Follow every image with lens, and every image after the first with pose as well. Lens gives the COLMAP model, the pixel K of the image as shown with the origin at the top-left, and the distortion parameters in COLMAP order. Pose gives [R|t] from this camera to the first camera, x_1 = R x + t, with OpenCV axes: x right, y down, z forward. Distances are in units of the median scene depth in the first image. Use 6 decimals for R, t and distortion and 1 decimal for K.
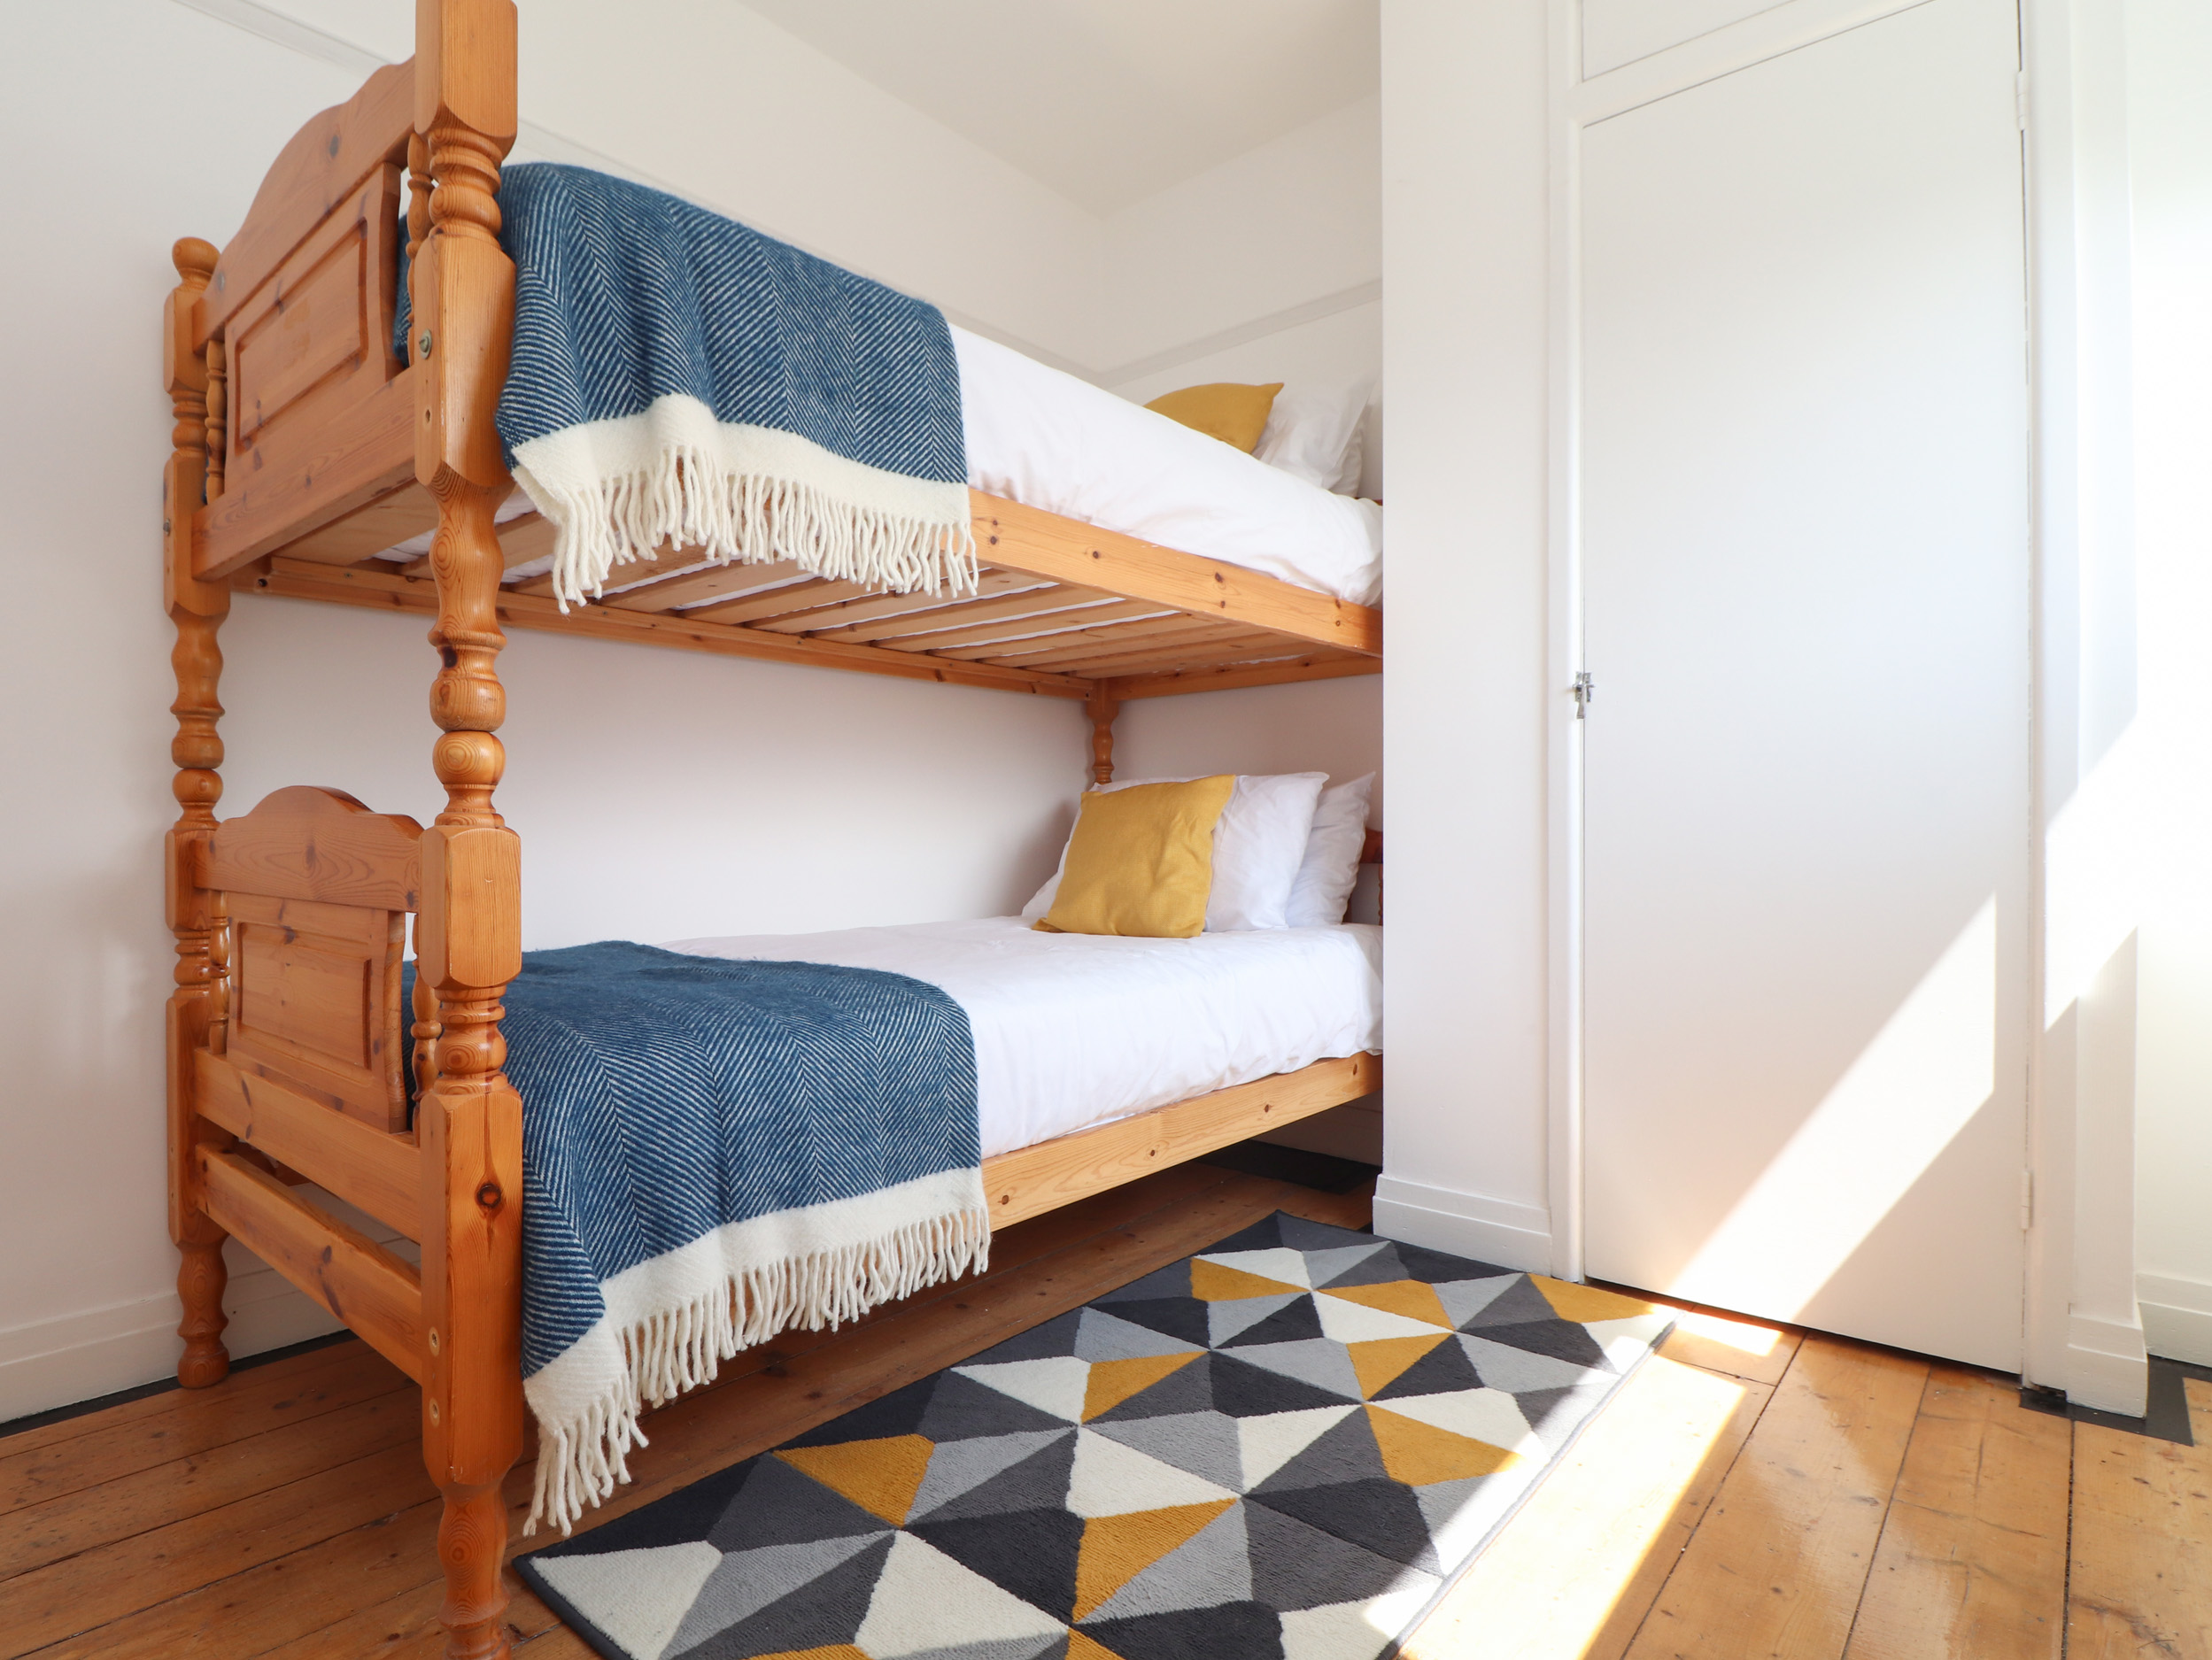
lens RADIAL K [[1192.5, 0, 1163.9], [0, 1192.5, 849.2], [0, 0, 1]] dist [0.003961, -0.013987]
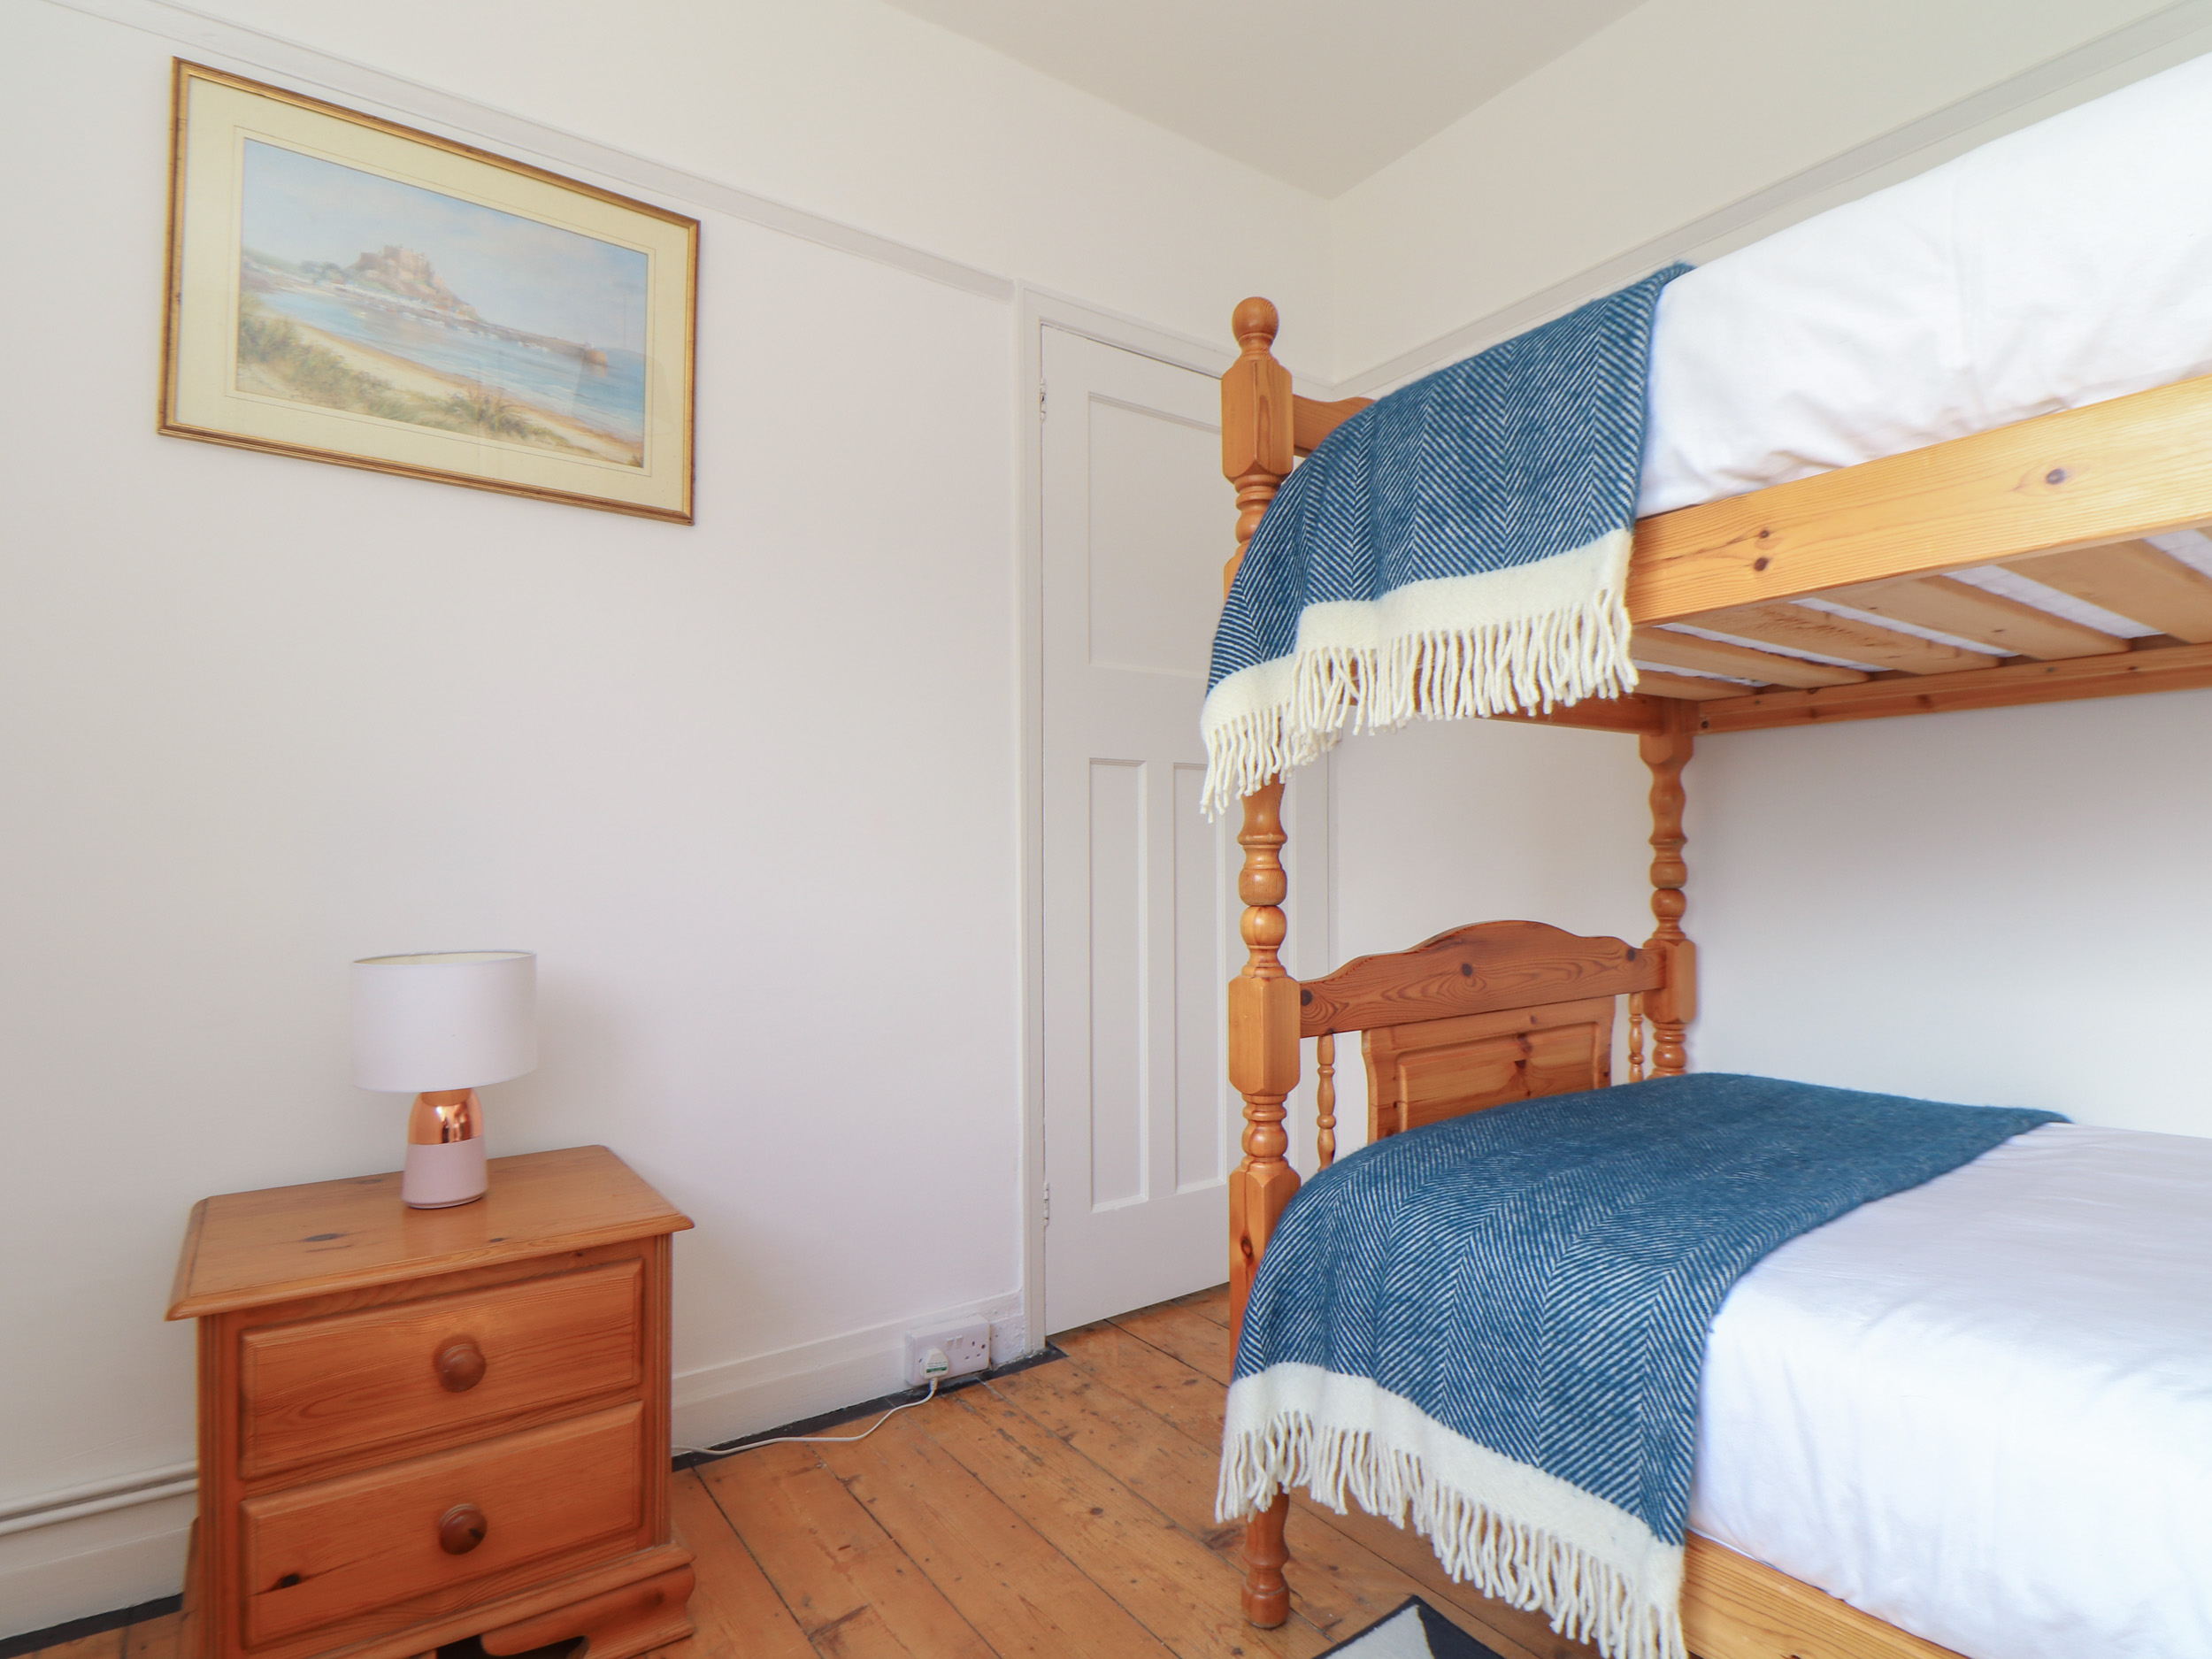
lens RADIAL K [[1192.6, 0, 1163.9], [0, 1192.6, 848.7], [0, 0, 1]] dist [0.003961, -0.013987]
pose [[-0.267882, -0.000886, -0.963451, 0.585430], [0.001288, 0.999998, -0.001278, -0.124281], [0.963451, -0.001583, -0.267880, 0.959916]]
